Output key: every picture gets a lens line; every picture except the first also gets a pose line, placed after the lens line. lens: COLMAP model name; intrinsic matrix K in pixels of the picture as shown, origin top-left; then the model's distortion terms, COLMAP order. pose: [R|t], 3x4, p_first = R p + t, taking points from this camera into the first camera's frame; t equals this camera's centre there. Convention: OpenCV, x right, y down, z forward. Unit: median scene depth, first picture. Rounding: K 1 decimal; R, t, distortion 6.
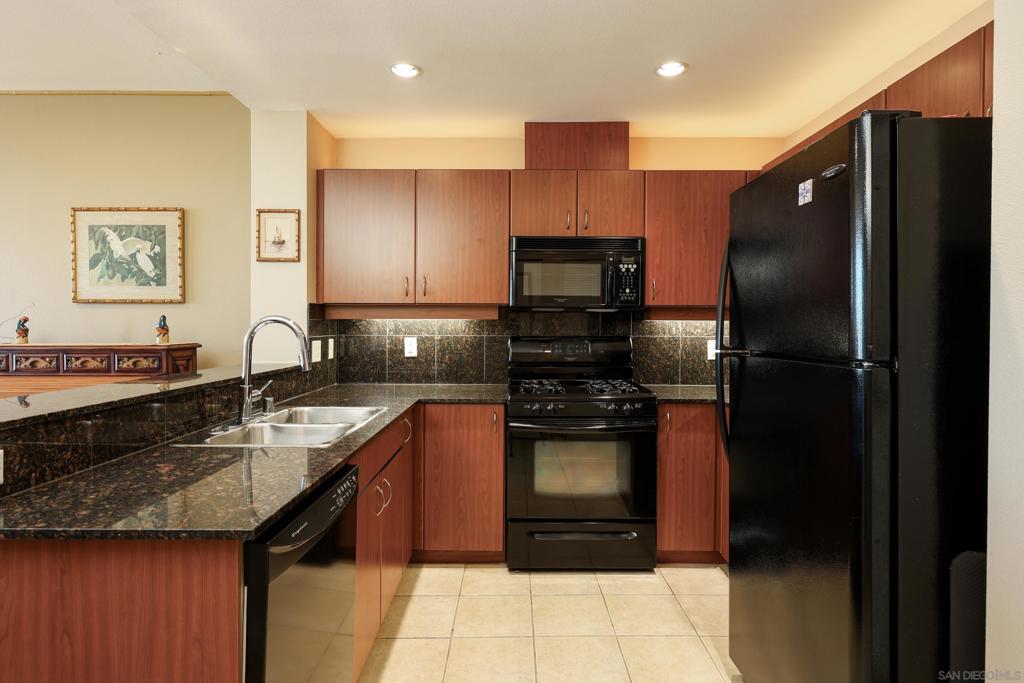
lens RADIAL K [[558.9, 0, 517.6], [0, 558.9, 336.4], [0, 0, 1]] dist [0.001137, 0.002686]
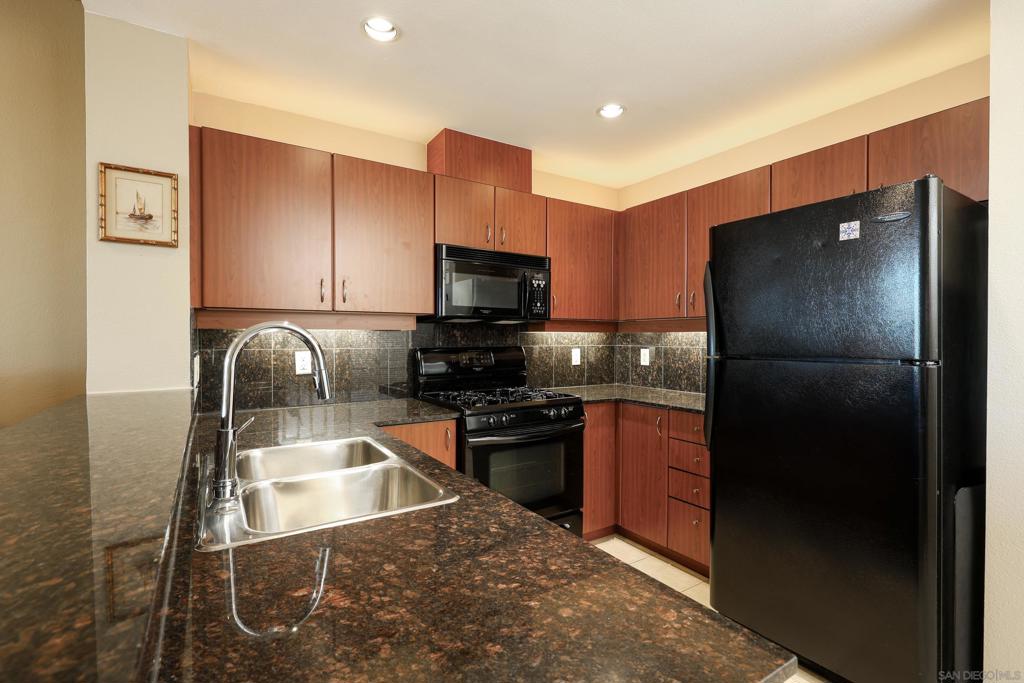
lens RADIAL K [[474.6, 0, 514.4], [0, 474.6, 348.8], [0, 0, 1]] dist [-0.001146, 0.000353]
pose [[0.839743, -0.015486, 0.542763, -0.313134], [0.014706, 0.999875, 0.005775, -0.001169], [-0.542785, 0.003133, 0.839866, 0.222309]]
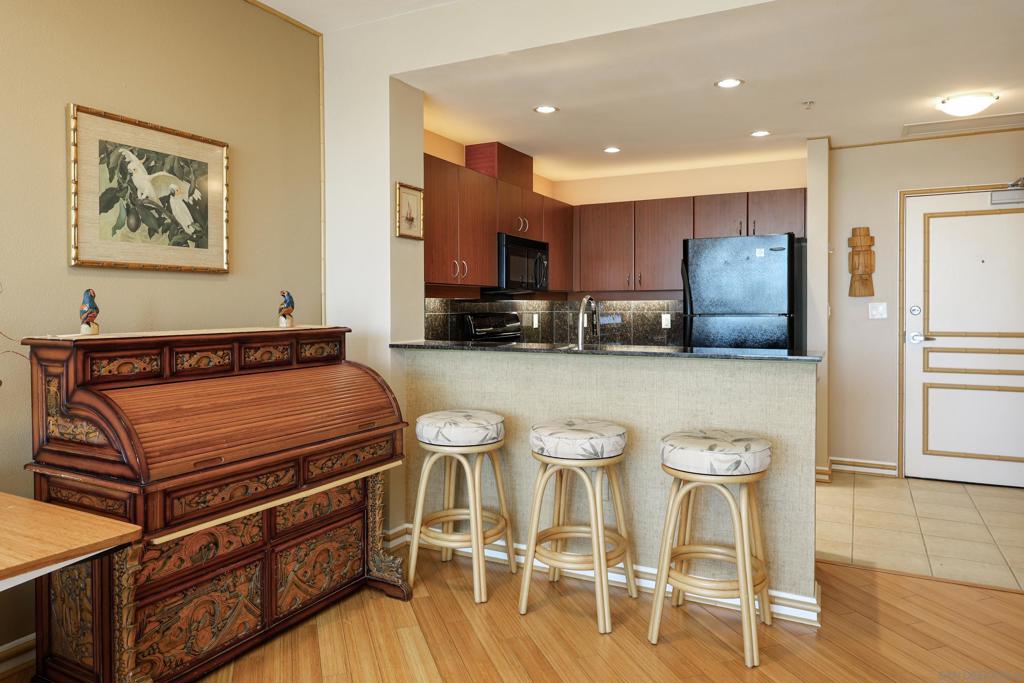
lens RADIAL K [[672.3, 0, 529.3], [0, 672.3, 316.1], [0, 0, 1]] dist [0.011001, -0.005671]
pose [[0.436379, -0.015643, 0.899627, -1.224182], [0.023142, 0.999713, 0.006158, -0.000888], [-0.899465, 0.018132, 0.436616, 0.264841]]
